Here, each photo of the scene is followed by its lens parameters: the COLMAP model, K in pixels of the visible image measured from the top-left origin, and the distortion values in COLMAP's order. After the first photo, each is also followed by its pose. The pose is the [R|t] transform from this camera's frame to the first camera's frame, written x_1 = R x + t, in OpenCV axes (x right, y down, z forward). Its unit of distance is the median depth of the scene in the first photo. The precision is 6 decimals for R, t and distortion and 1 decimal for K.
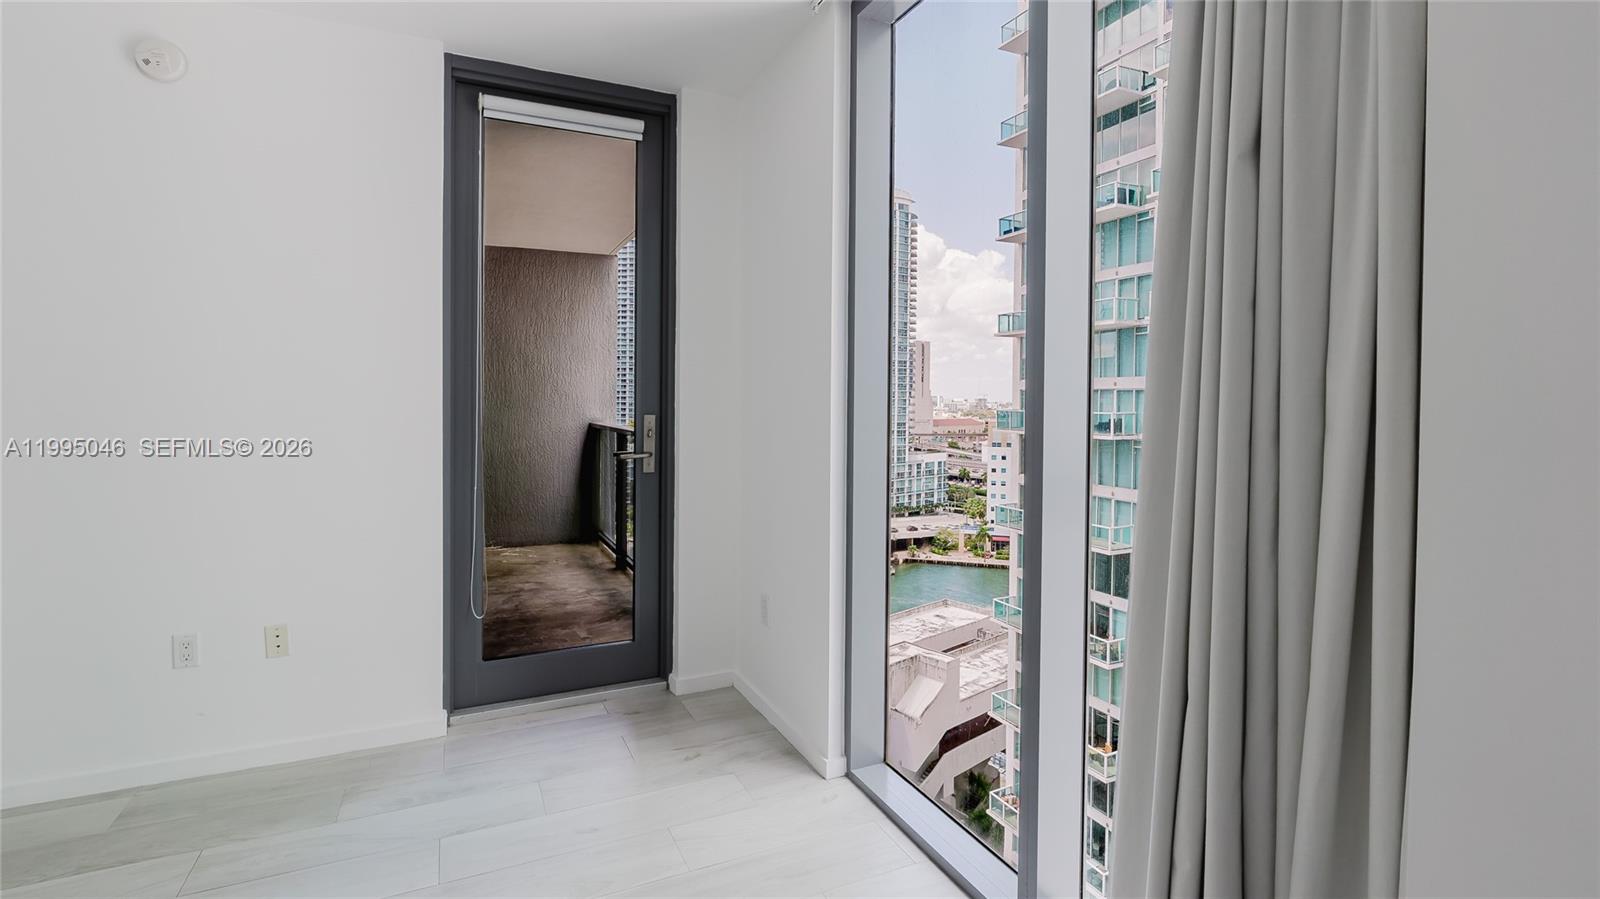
lens RADIAL K [[748.0, 0, 799.1], [0, 748.0, 431.1], [0, 0, 1]] dist [0.000409, 0.000255]
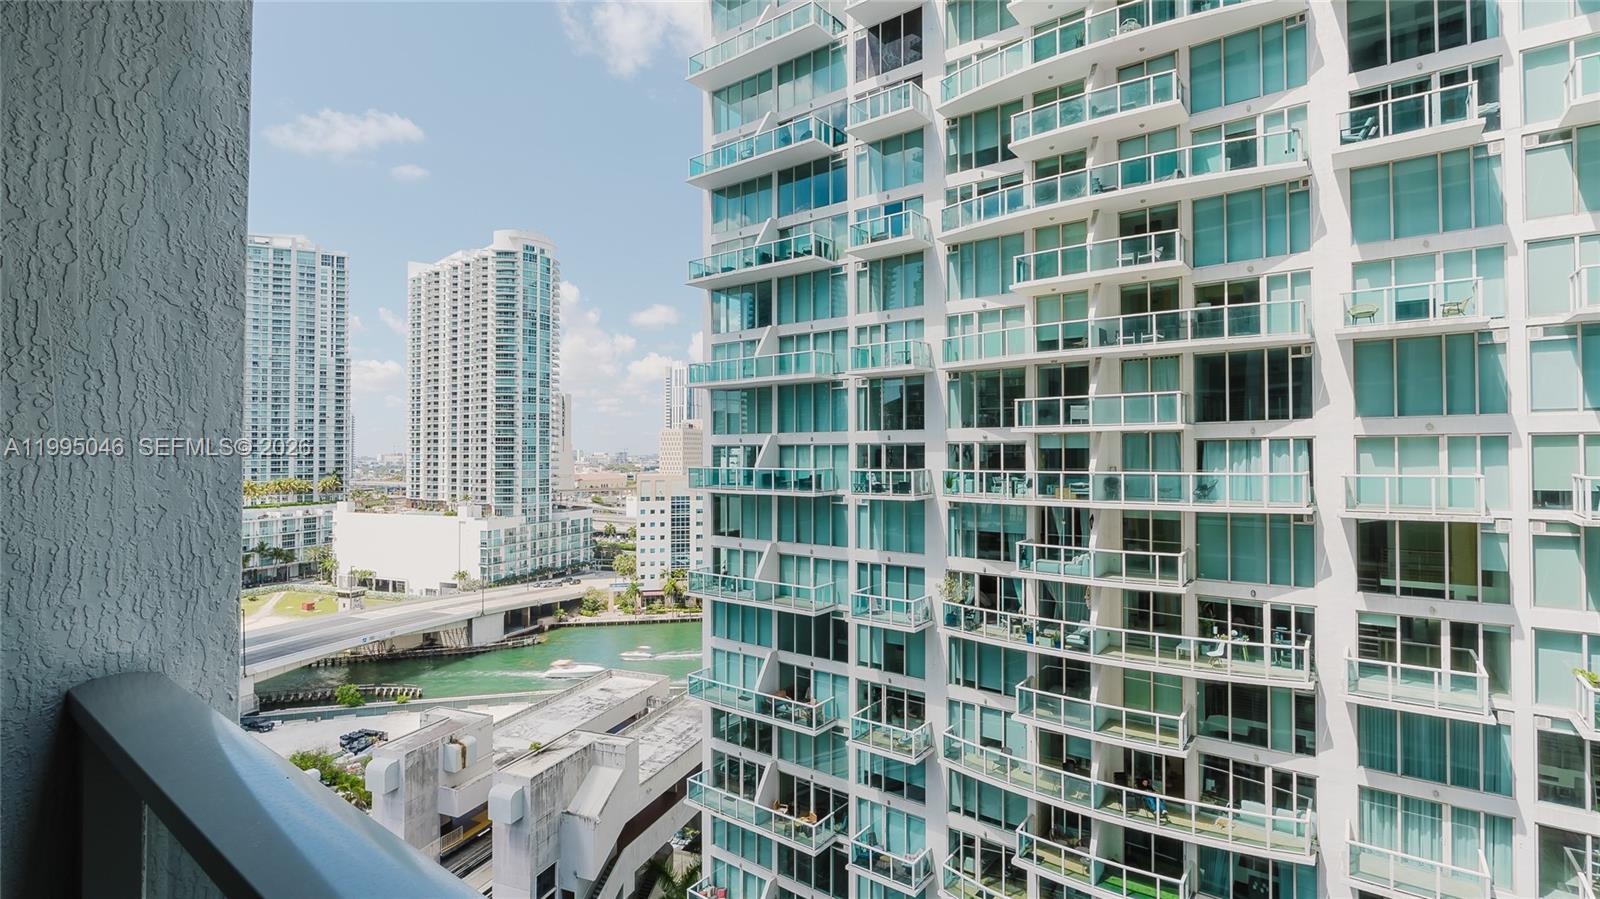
lens RADIAL K [[750.5, 0, 800.0], [0, 750.5, 449.5], [0, 0, 1]] dist [-0.003848, -0.000433]
pose [[0.891355, -0.010870, 0.453176, -0.034888], [0.032220, 0.998703, -0.039419, -0.010971], [-0.452159, 0.049738, 0.890549, 0.128796]]
